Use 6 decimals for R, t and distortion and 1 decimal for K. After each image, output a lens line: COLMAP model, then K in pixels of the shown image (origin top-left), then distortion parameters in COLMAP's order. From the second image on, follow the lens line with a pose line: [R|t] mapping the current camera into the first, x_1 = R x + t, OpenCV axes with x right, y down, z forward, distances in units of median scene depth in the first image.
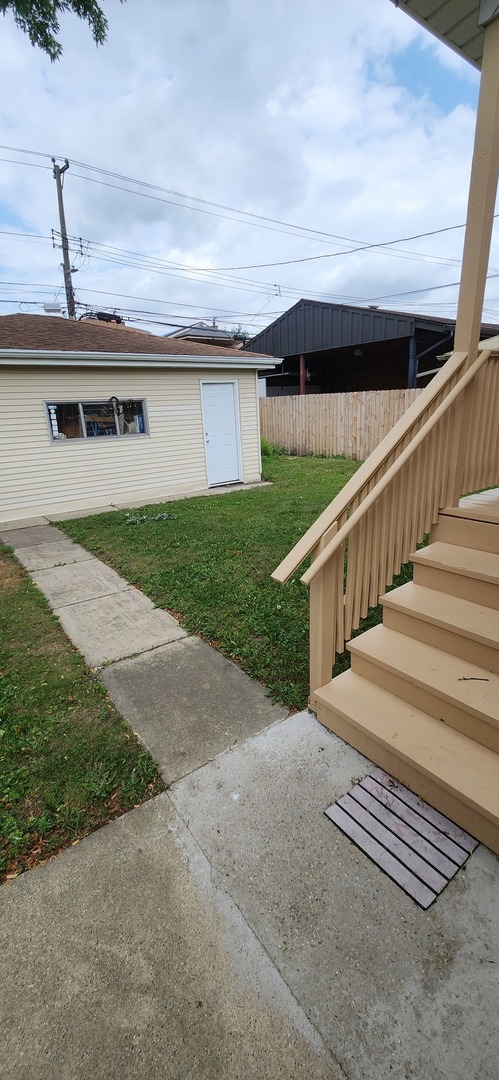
lens RADIAL K [[440.1, 0, 257.9], [0, 440.1, 550.4], [0, 0, 1]] dist [0.003258, -0.000294]
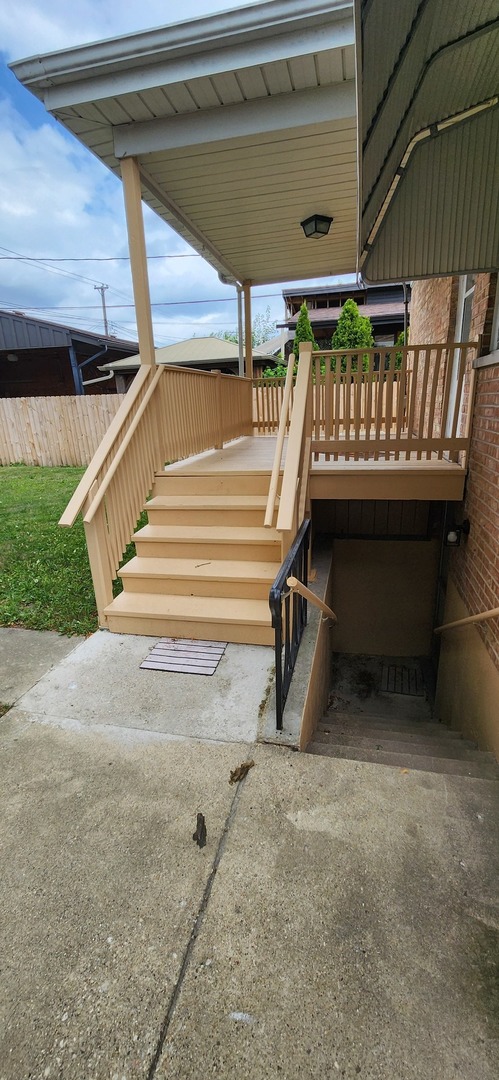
lens RADIAL K [[440.1, 0, 257.9], [0, 440.1, 550.4], [0, 0, 1]] dist [0.003258, -0.000294]
pose [[0.758496, -0.195696, 0.621600, -0.296070], [0.208004, 0.976655, 0.053665, 0.157615], [-0.617591, 0.088591, 0.781494, -0.335464]]
